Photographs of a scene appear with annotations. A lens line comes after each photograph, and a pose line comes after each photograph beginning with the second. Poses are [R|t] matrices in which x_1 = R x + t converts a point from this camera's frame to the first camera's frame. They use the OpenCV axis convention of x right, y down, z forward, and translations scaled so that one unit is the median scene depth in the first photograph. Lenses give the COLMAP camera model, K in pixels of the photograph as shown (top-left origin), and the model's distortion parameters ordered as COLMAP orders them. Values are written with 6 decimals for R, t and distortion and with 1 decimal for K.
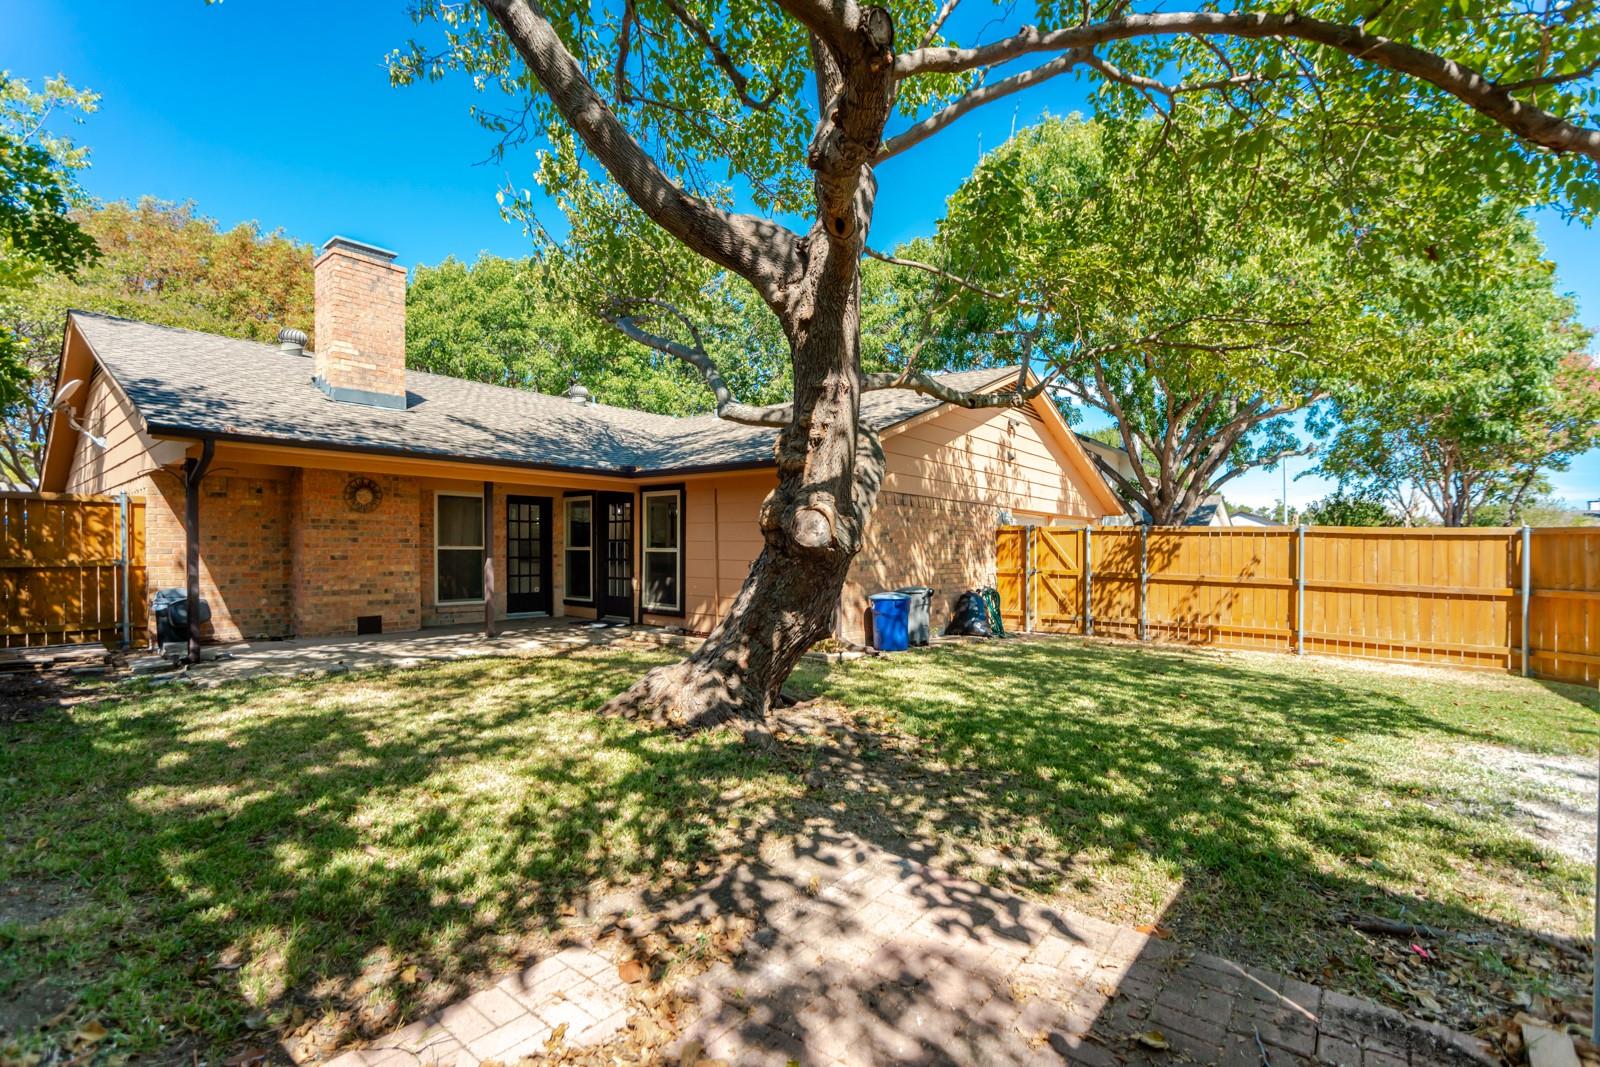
lens RADIAL K [[740.5, 0, 809.6], [0, 740.5, 535.8], [0, 0, 1]] dist [-0.066295, 0.026475]
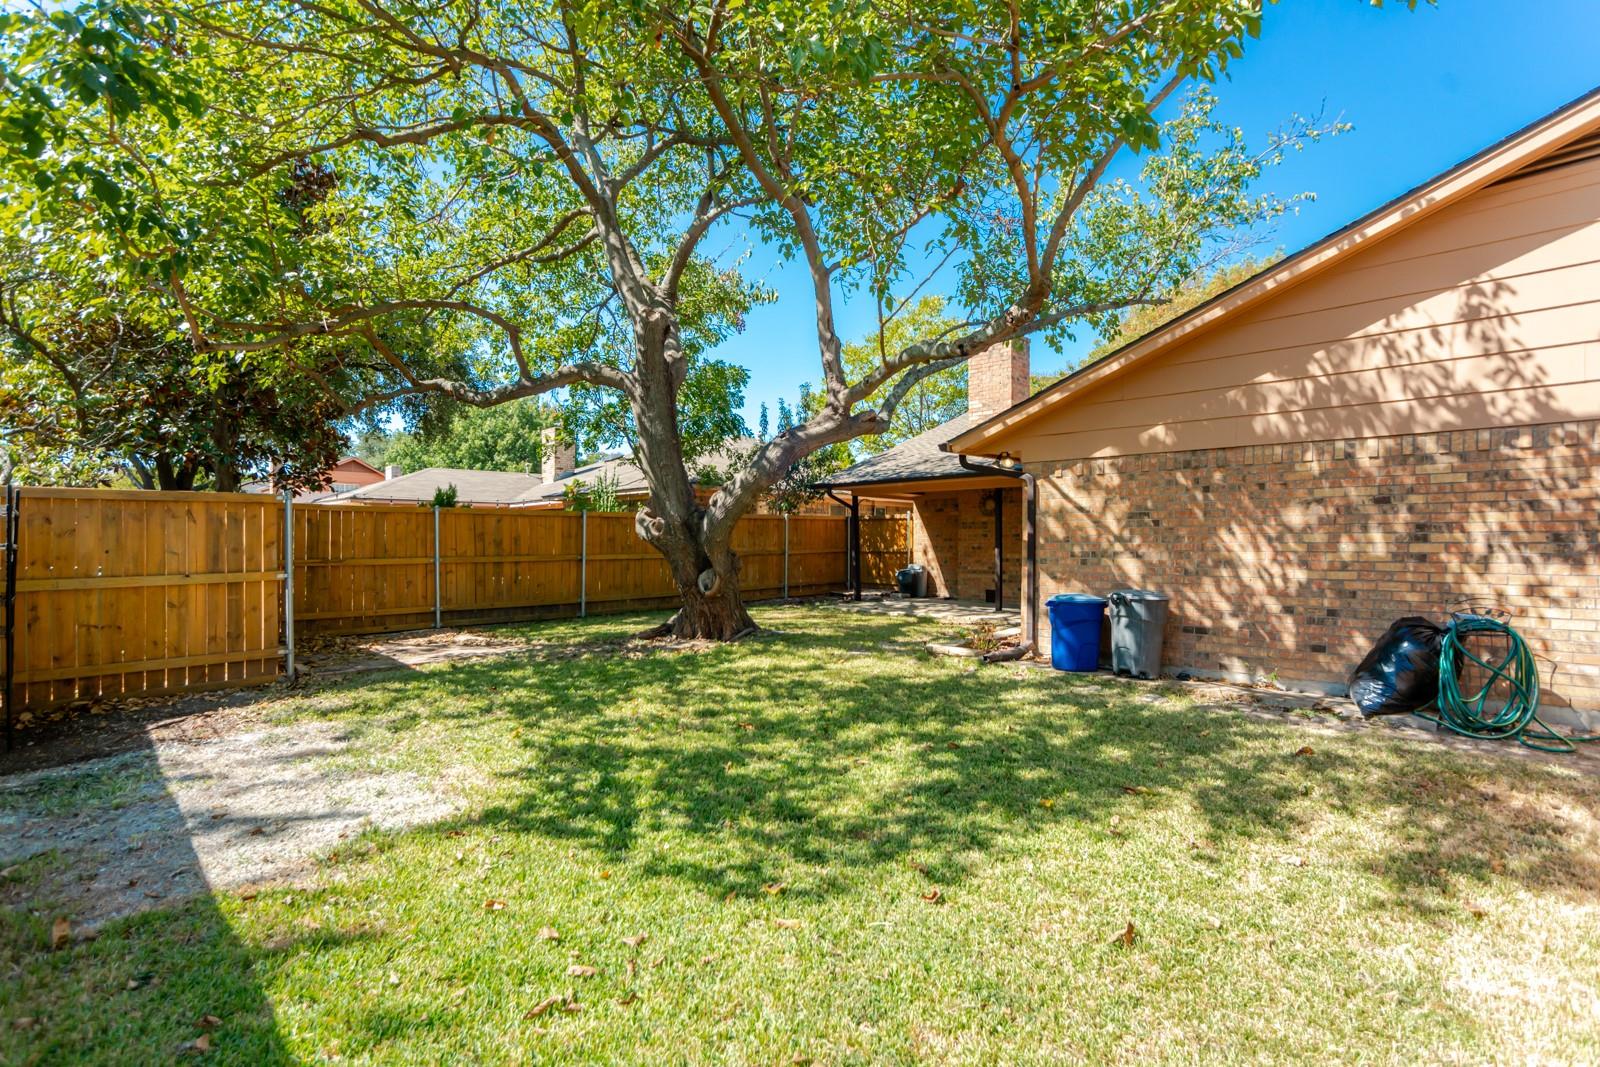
lens RADIAL K [[740.5, 0, 809.6], [0, 740.5, 535.8], [0, 0, 1]] dist [-0.066295, 0.026475]
pose [[-0.096747, -0.016568, -0.995171, 0.762781], [0.015094, 0.999722, -0.018111, 0.023203], [0.995195, -0.016774, -0.096470, 0.697557]]
